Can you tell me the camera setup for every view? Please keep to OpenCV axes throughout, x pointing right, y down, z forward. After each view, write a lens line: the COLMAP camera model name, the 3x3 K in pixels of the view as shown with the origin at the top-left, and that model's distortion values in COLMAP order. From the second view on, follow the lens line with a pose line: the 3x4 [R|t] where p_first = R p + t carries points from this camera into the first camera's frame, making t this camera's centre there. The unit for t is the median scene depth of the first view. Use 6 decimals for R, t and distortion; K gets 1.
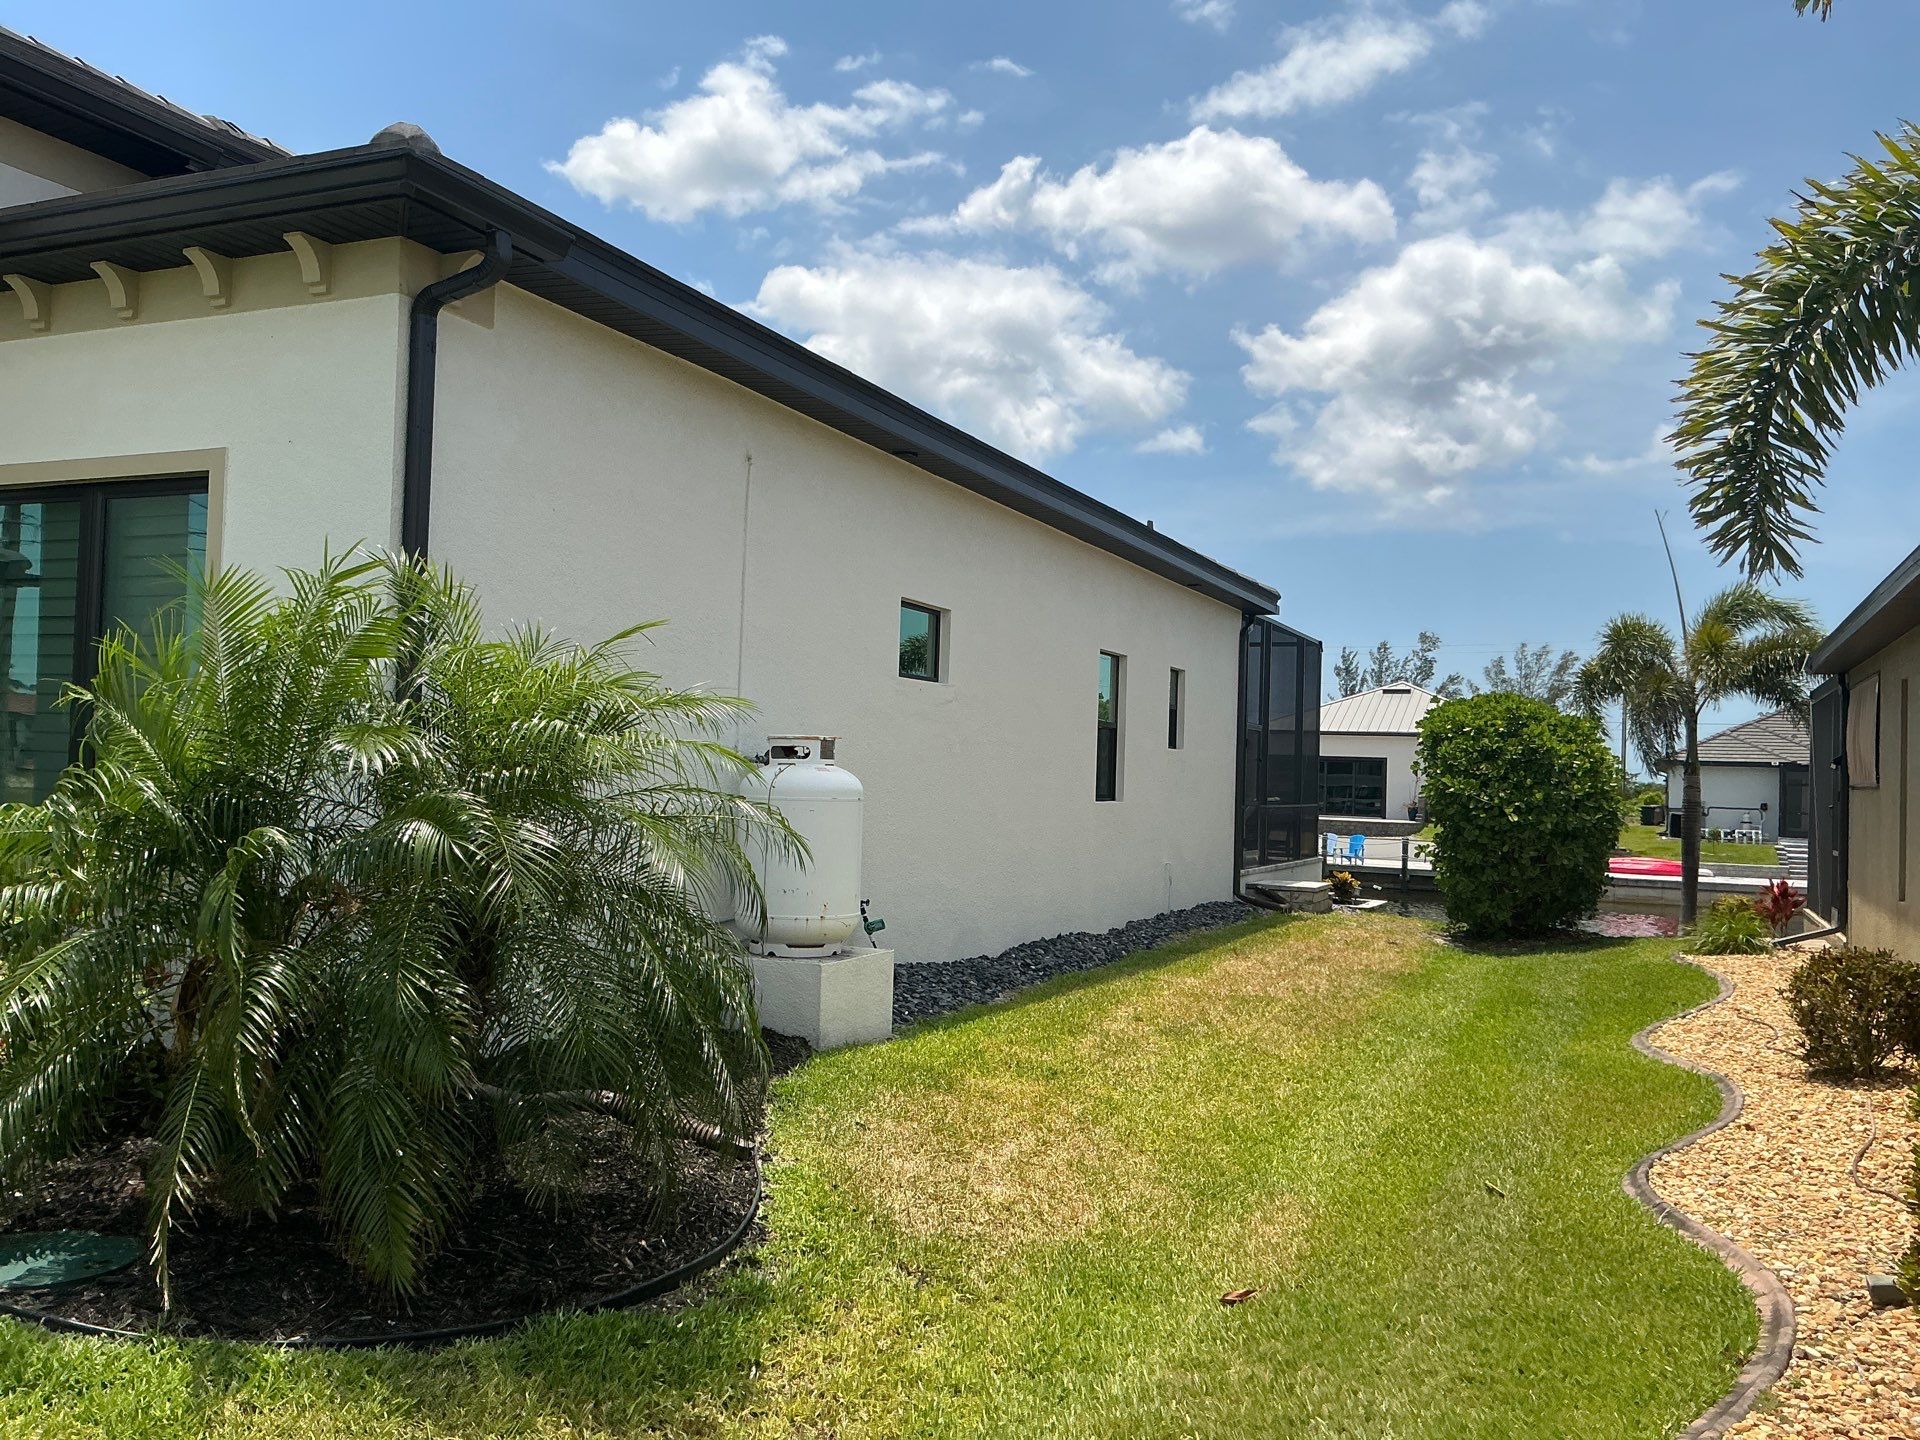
lens RADIAL K [[1656.1, 0, 960.8], [0, 1656.1, 770.9], [0, 0, 1]] dist [-0.085406, 0.011749]
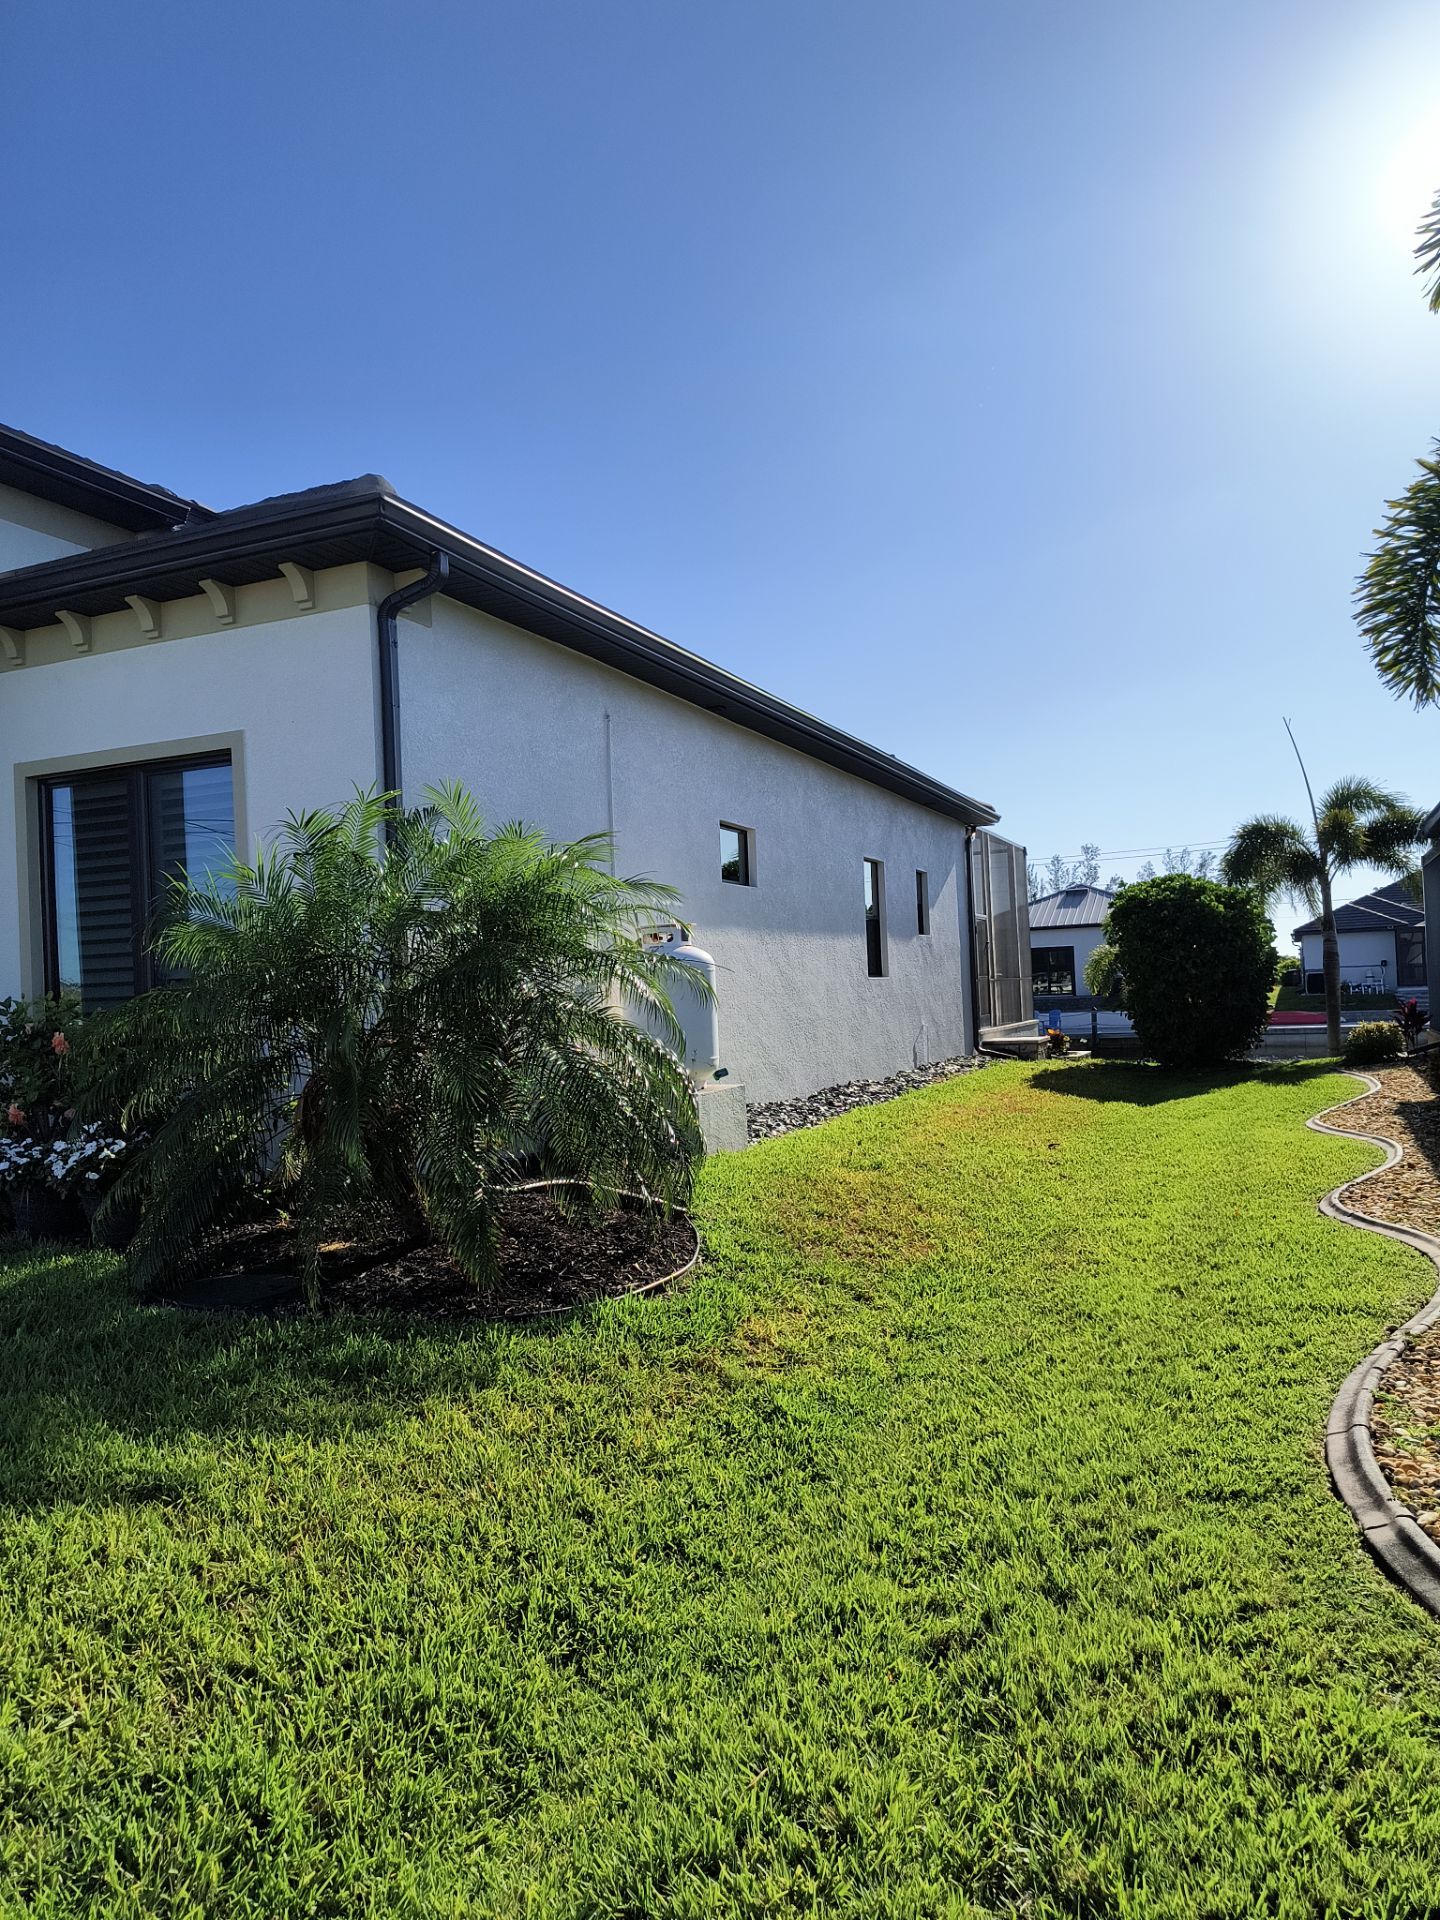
lens RADIAL K [[1368.7, 0, 720.0], [0, 1368.7, 960.0], [0, 0, 1]] dist [-0.031372, -0.002559]
pose [[0.996505, -0.083317, 0.005974, -0.082602], [0.083430, 0.996263, -0.022358, 0.042140], [-0.004088, 0.022778, 0.999732, -0.100054]]
